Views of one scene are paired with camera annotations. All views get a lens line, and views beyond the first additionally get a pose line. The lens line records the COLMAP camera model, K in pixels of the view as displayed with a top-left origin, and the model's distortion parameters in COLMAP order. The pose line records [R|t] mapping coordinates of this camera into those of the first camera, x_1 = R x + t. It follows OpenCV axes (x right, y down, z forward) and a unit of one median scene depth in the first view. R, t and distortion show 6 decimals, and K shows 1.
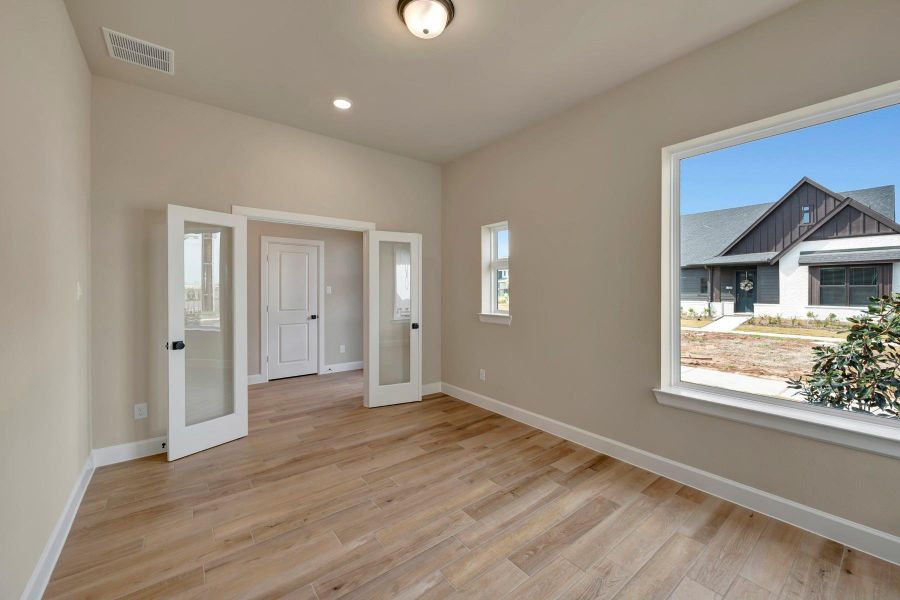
lens RADIAL K [[356.9, 0, 449.0], [0, 356.9, 292.8], [0, 0, 1]] dist [-0.002659, -0.000383]
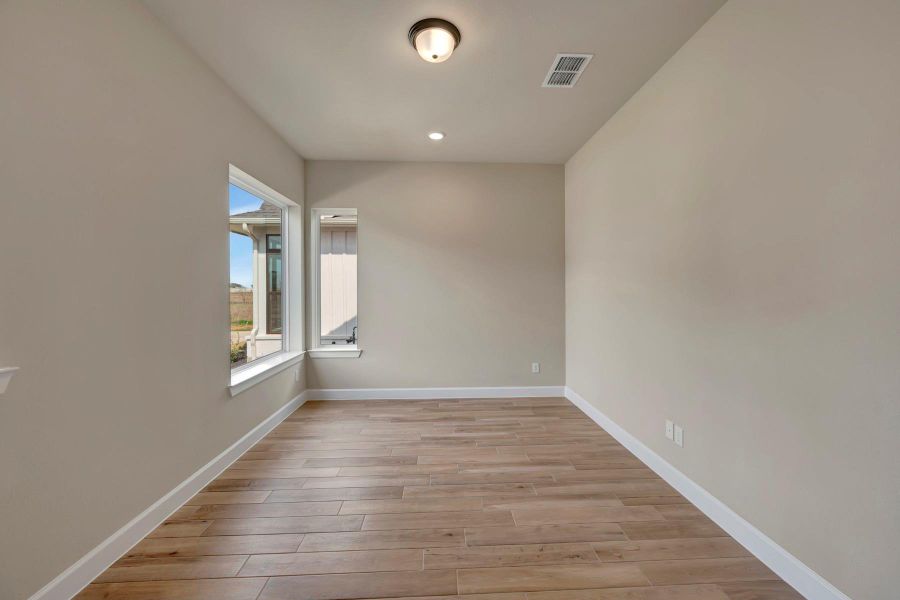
lens RADIAL K [[356.9, 0, 450.6], [0, 356.9, 296.2], [0, 0, 1]] dist [-0.002659, -0.000383]
pose [[-0.813736, -0.004904, 0.581214, -0.762401], [0.010829, 0.999663, 0.023595, -0.025841], [-0.581133, 0.025494, -0.813409, 1.914979]]
